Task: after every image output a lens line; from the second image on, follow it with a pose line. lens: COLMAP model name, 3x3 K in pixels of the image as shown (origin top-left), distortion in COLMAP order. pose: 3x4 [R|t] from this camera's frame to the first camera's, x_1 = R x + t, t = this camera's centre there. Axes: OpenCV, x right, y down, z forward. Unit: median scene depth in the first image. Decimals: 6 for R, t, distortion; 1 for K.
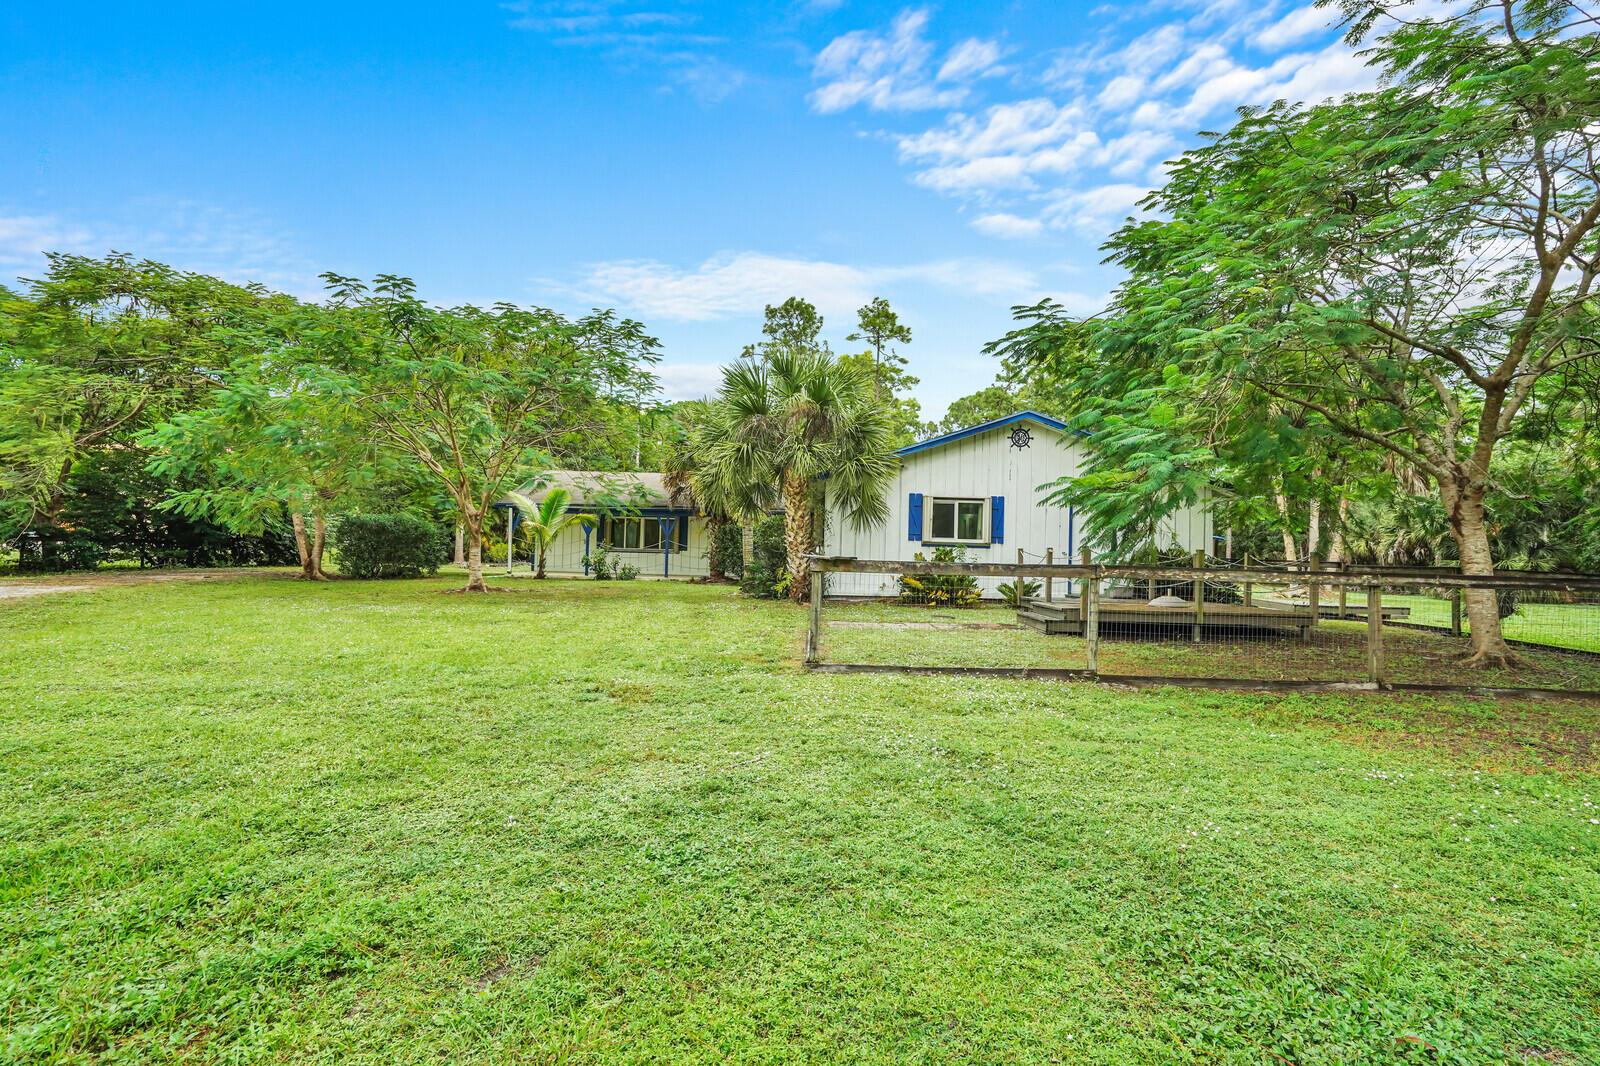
lens RADIAL K [[737.0, 0, 800.0], [0, 737.0, 533.0], [0, 0, 1]] dist [-0.061631, 0.019427]
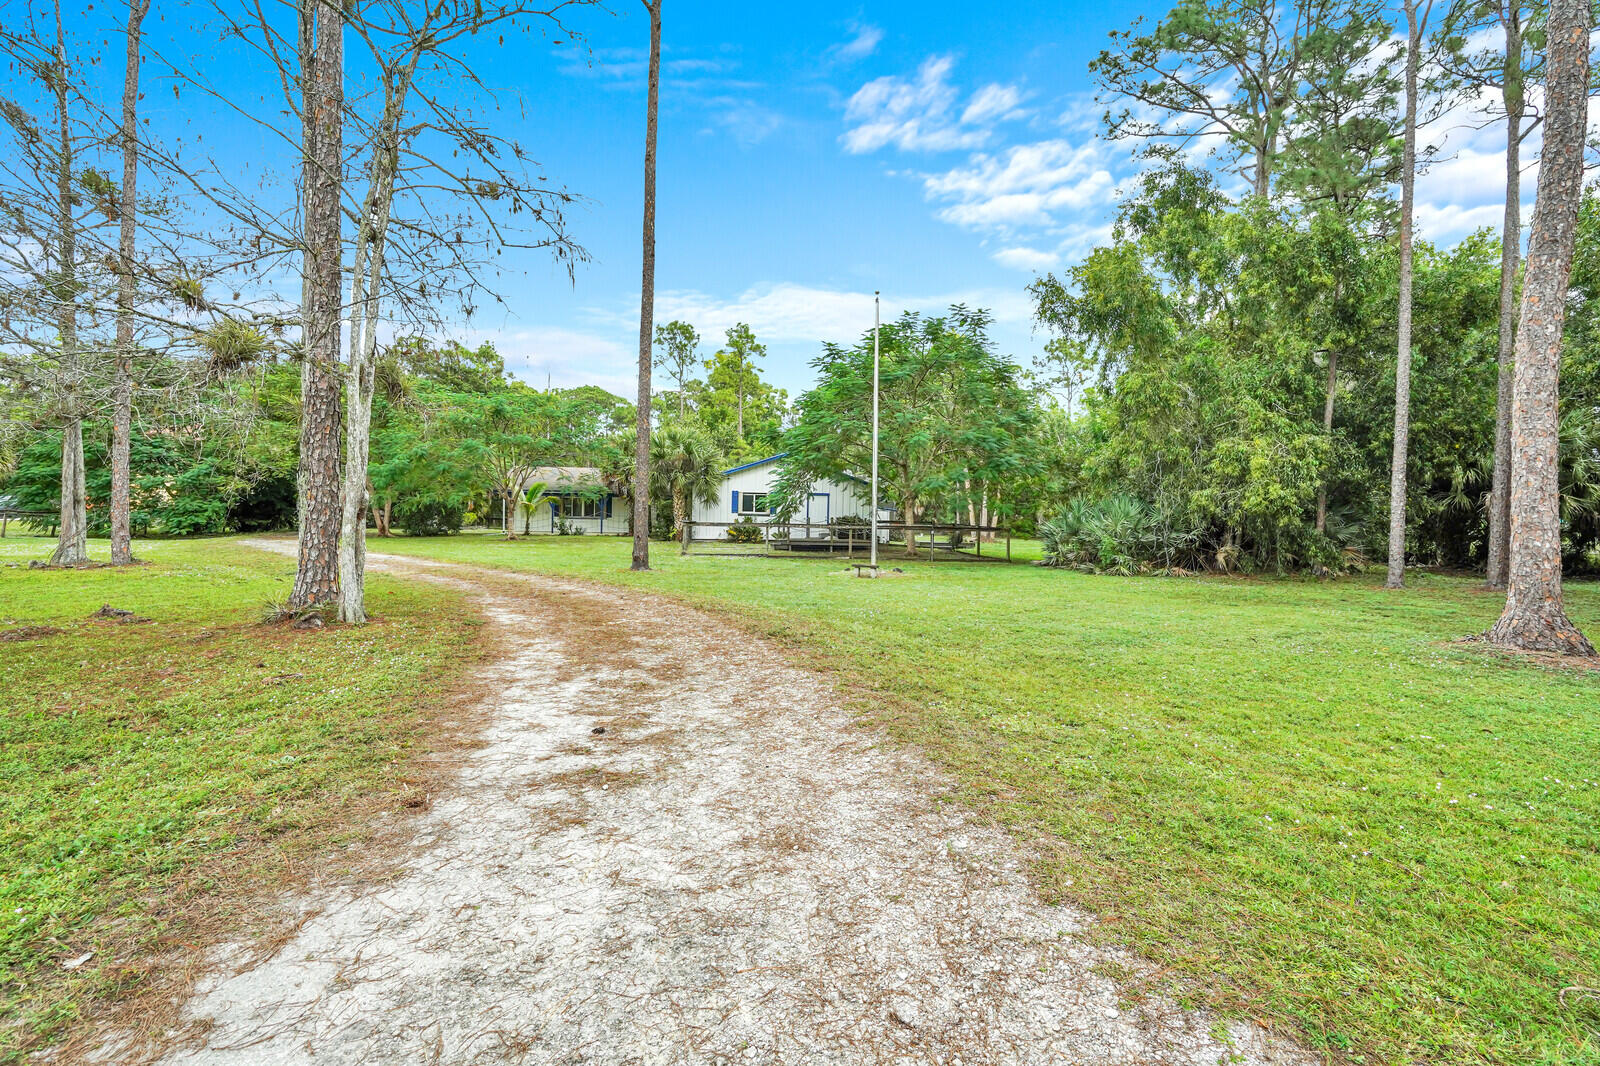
lens RADIAL K [[766.4, 0, 798.5], [0, 766.4, 522.1], [0, 0, 1]] dist [-0.055851, 0.021675]
pose [[0.988940, -0.009069, 0.148039, 0.009430], [0.003676, 0.999321, 0.036659, -0.043392], [-0.148271, -0.035709, 0.988302, -1.218644]]
